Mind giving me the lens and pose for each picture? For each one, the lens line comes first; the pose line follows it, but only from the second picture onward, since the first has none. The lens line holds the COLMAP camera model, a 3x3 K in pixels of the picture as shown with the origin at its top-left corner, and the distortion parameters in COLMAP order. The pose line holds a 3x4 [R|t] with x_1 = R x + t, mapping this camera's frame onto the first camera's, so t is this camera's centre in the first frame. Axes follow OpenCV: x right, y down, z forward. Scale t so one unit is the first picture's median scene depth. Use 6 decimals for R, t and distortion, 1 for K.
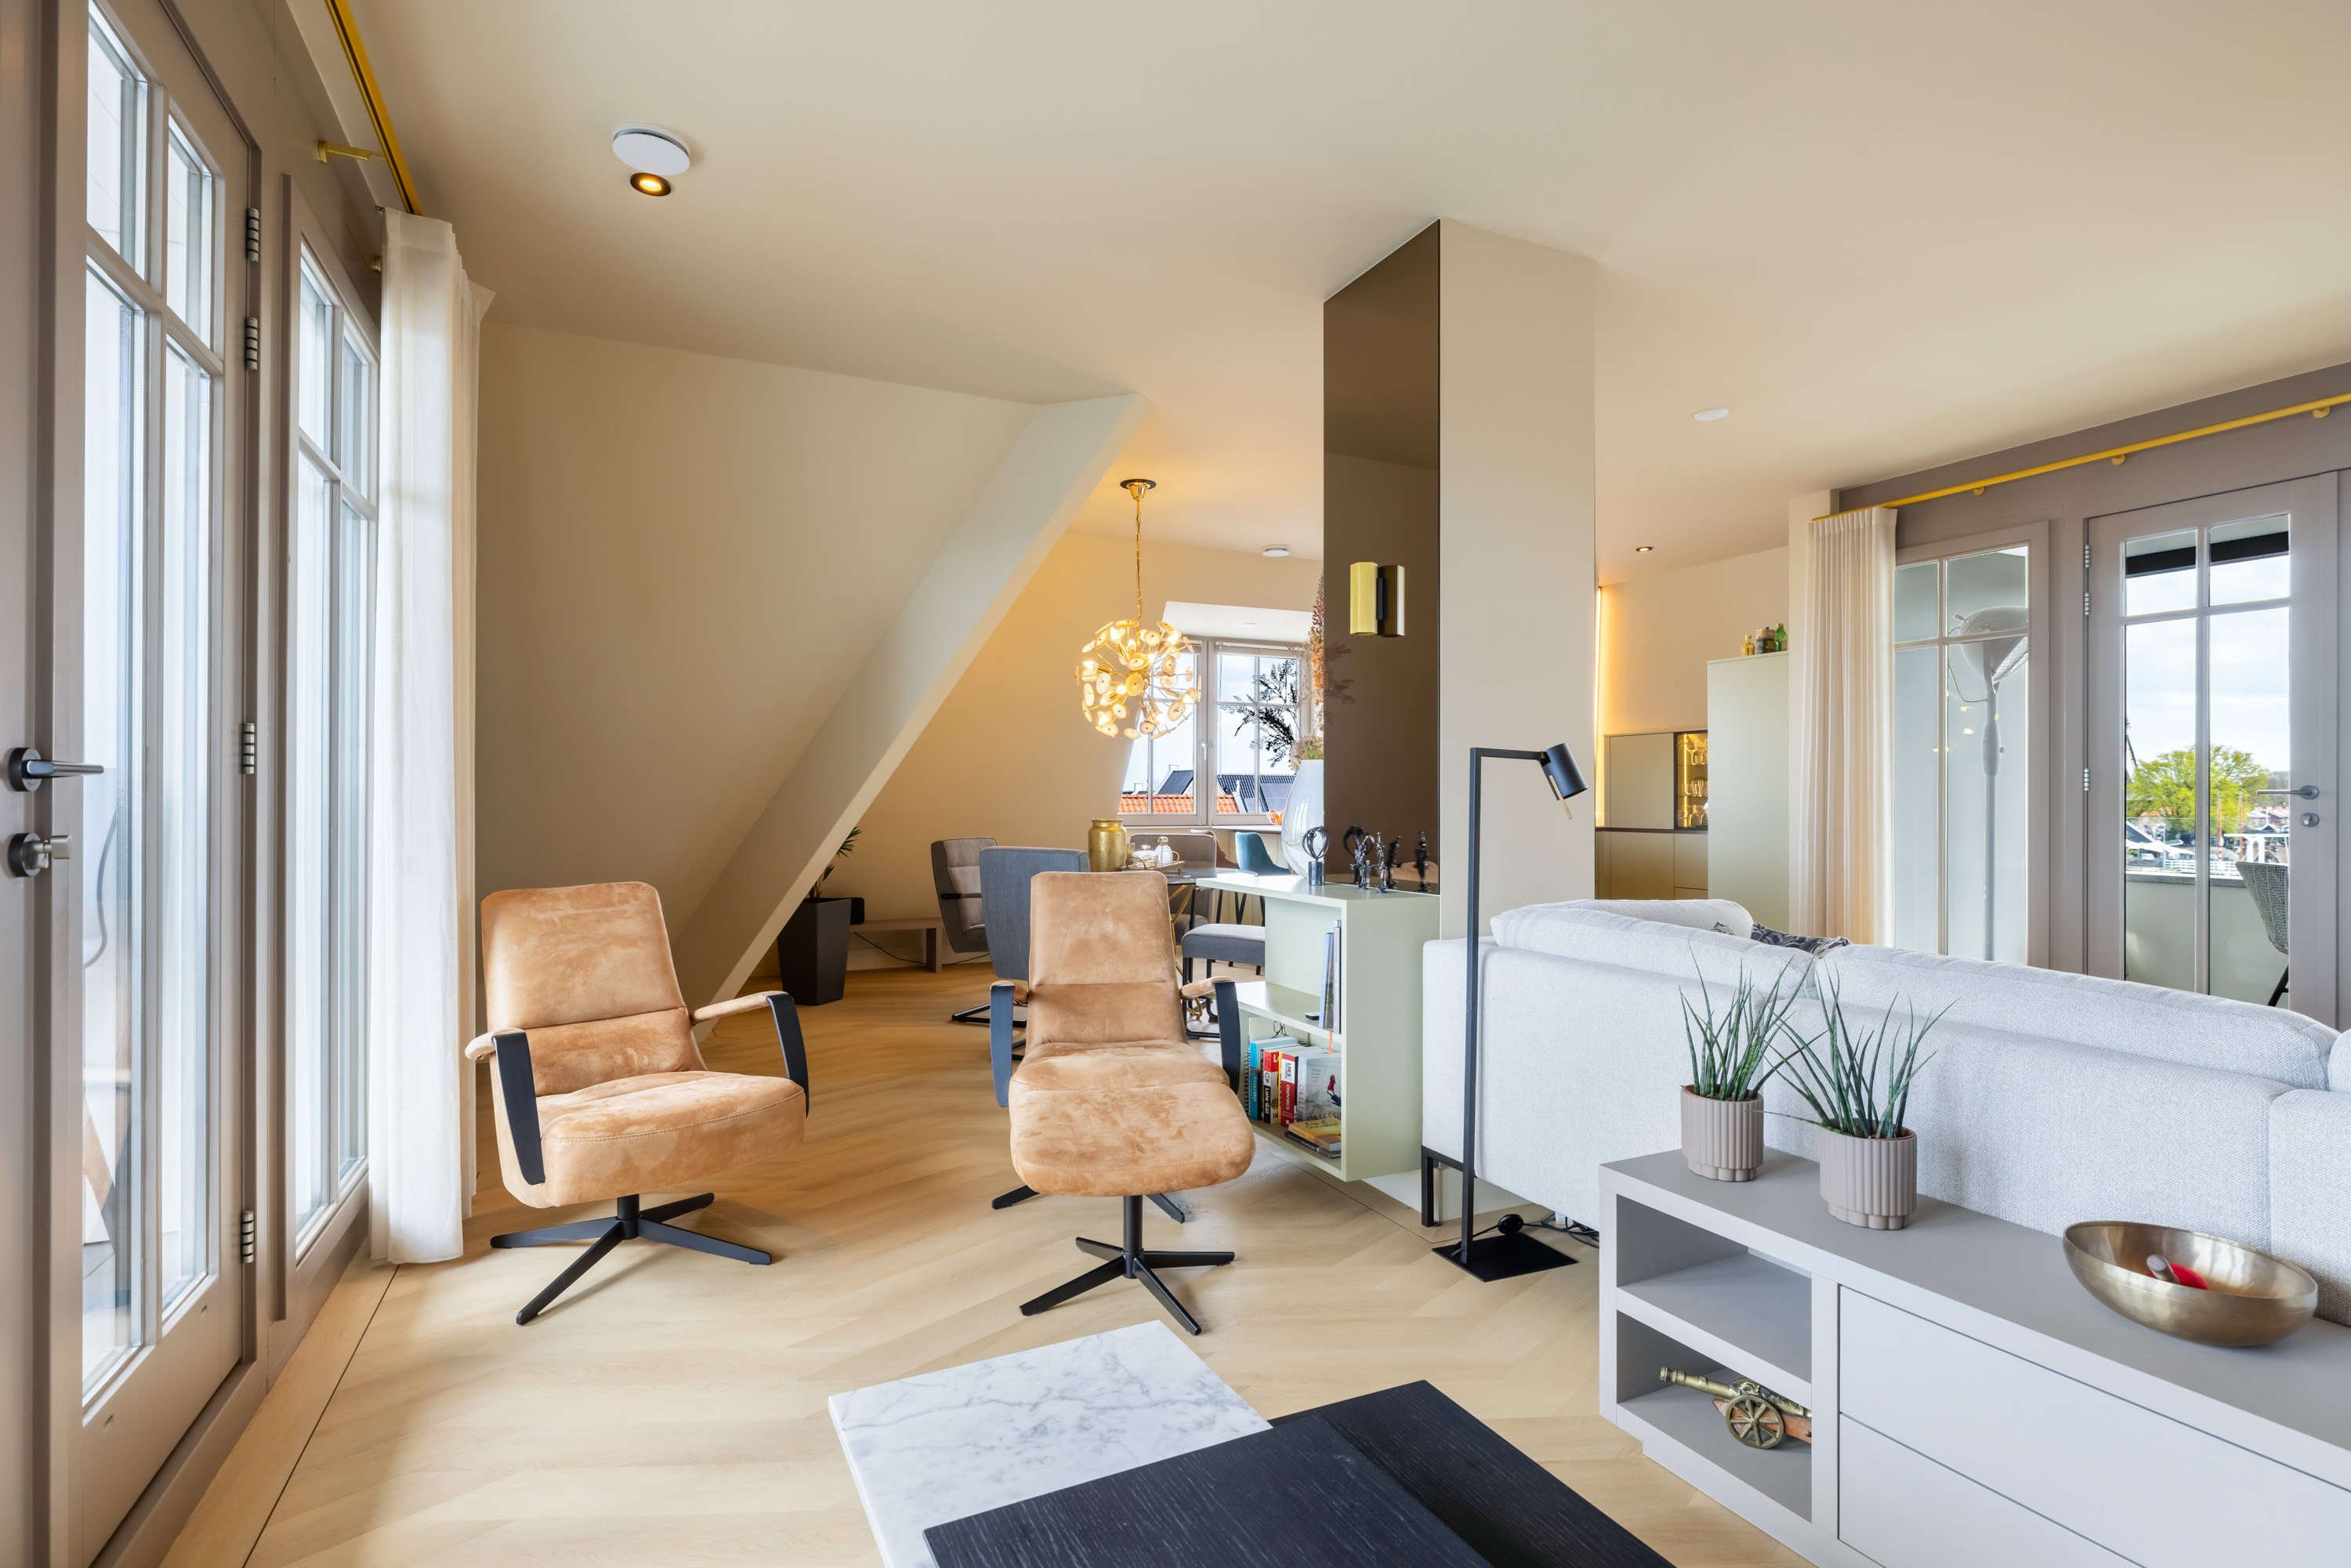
lens RADIAL K [[1106.4, 0, 1186.8], [0, 1106.4, 792.4], [0, 0, 1]] dist [-0.006268, -0.000330]
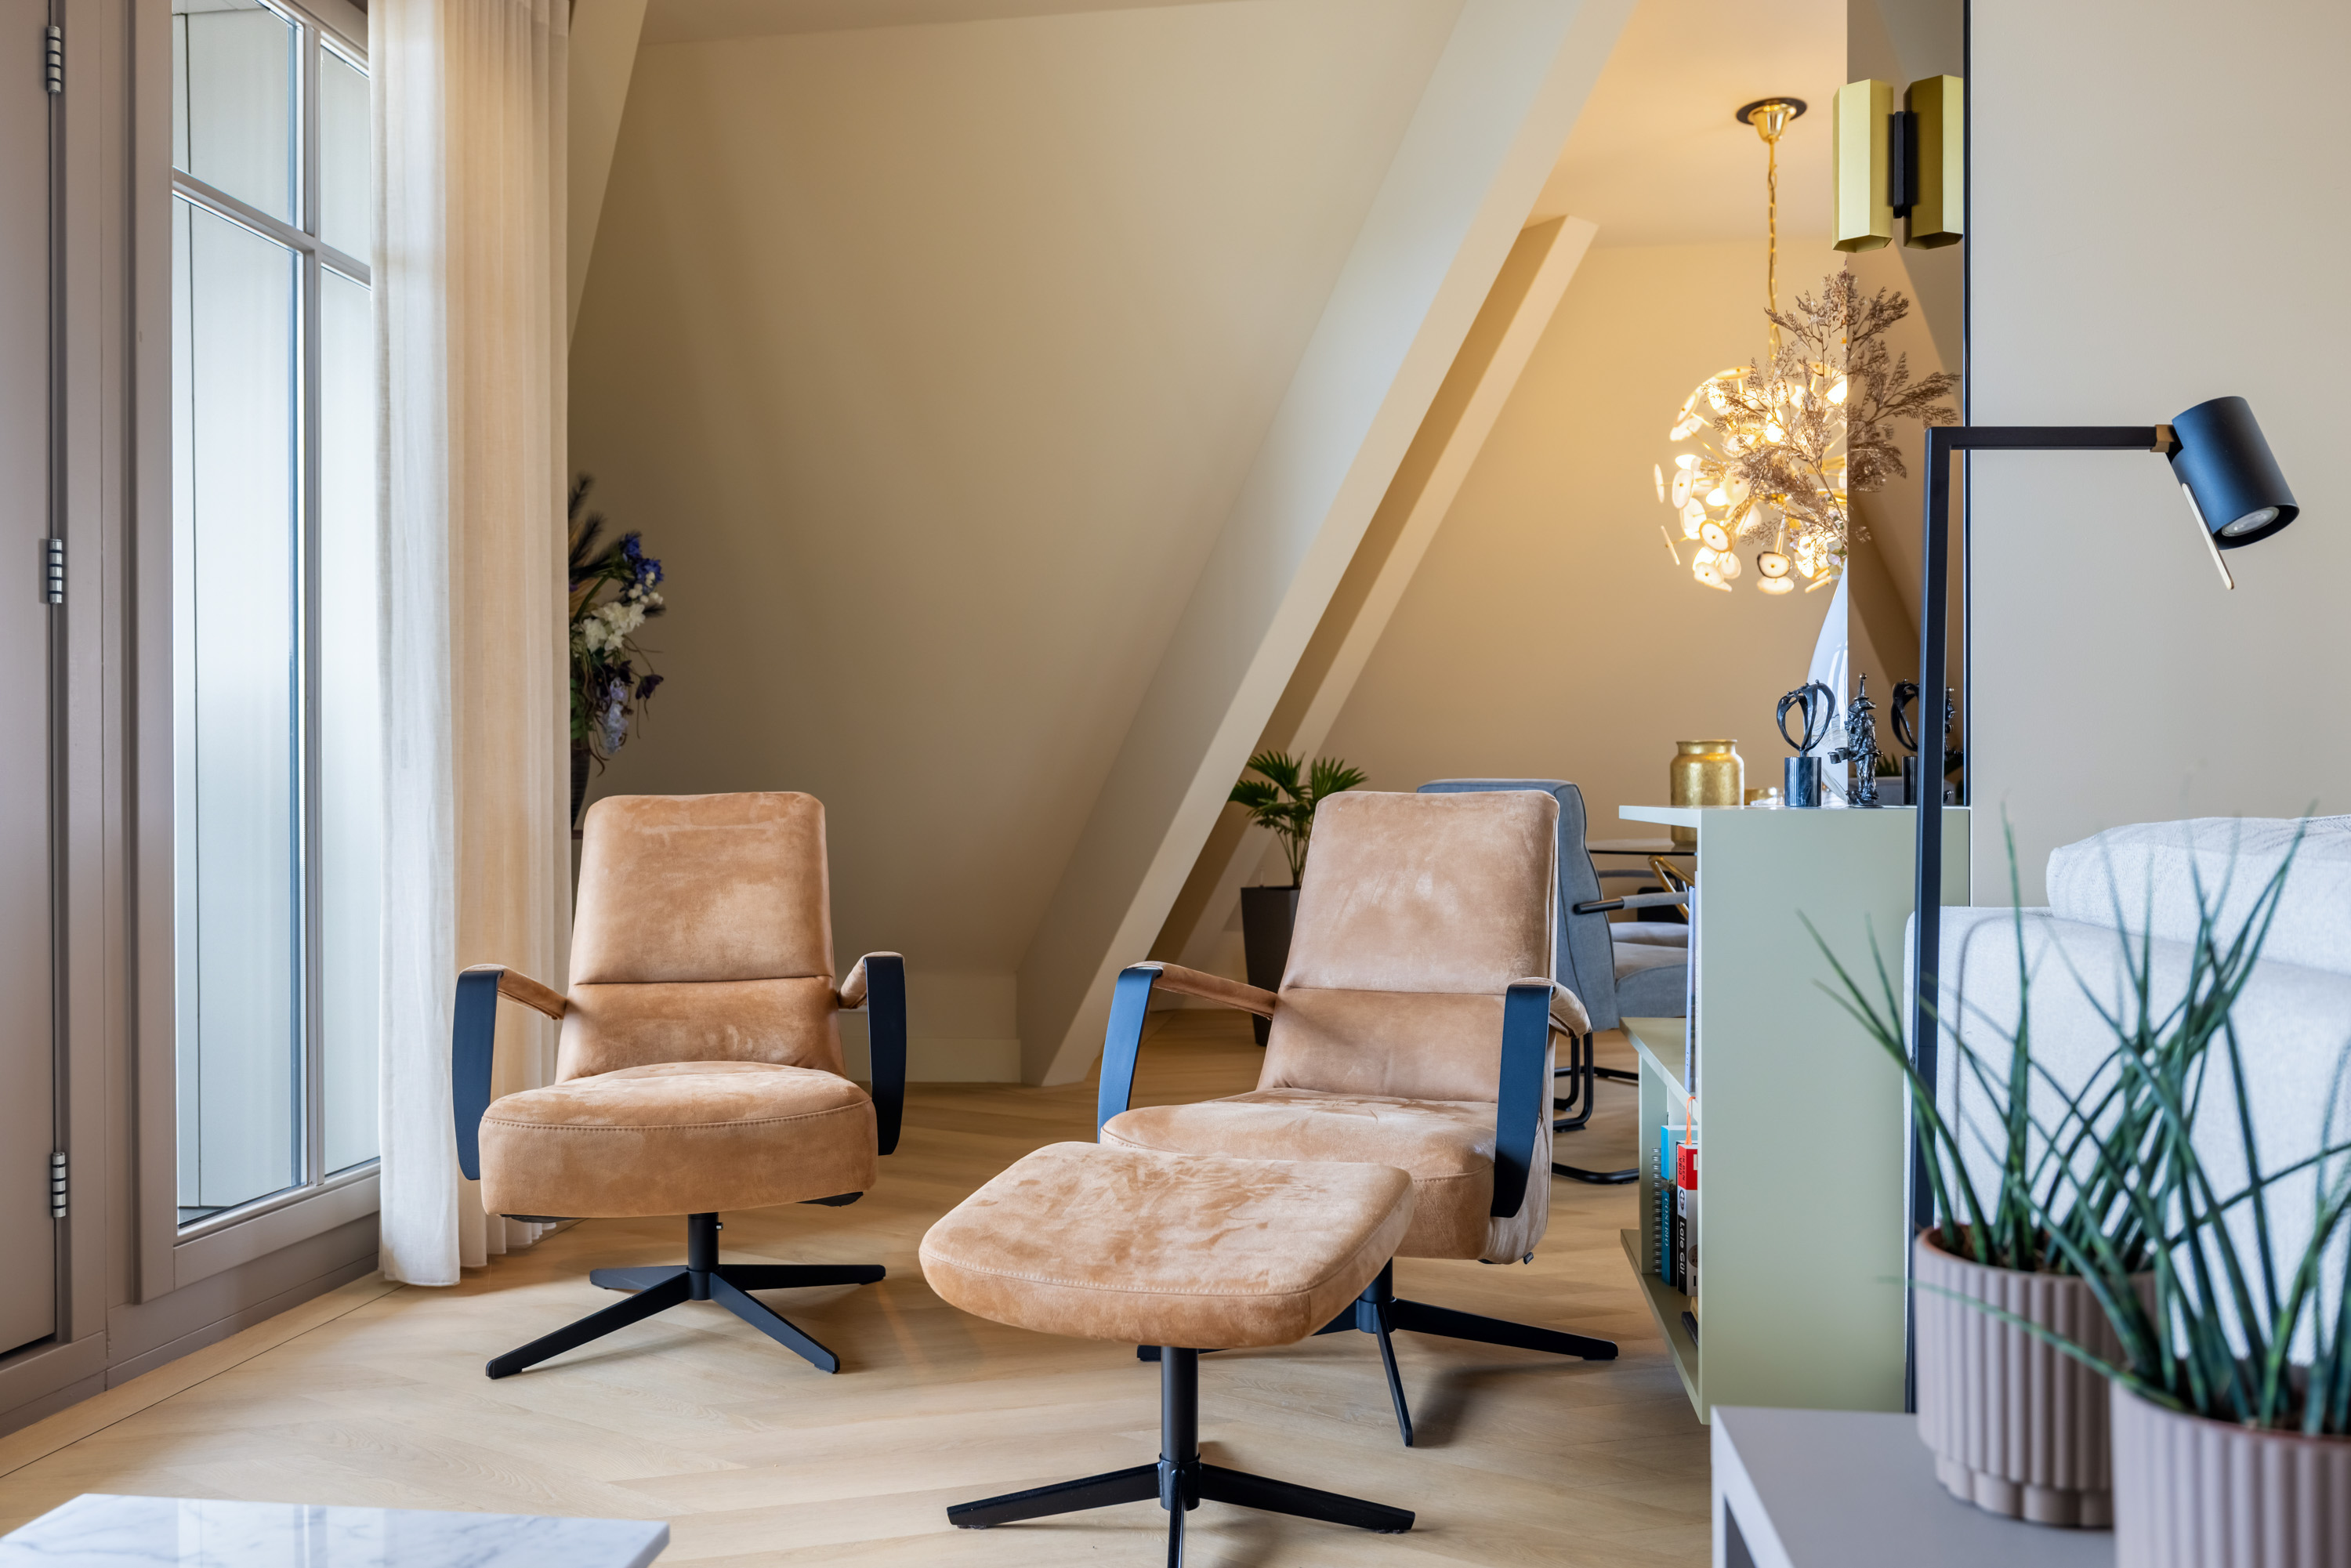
lens RADIAL K [[1709.6, 0, 1177.5], [0, 1709.6, 788.2], [0, 0, 1]] dist [0.029857, 0.004142]
pose [[0.827437, 0.006994, -0.561516, 0.325891], [-0.005362, 0.999975, 0.004553, 0.077038], [0.561534, -0.000757, 0.827454, 0.269198]]
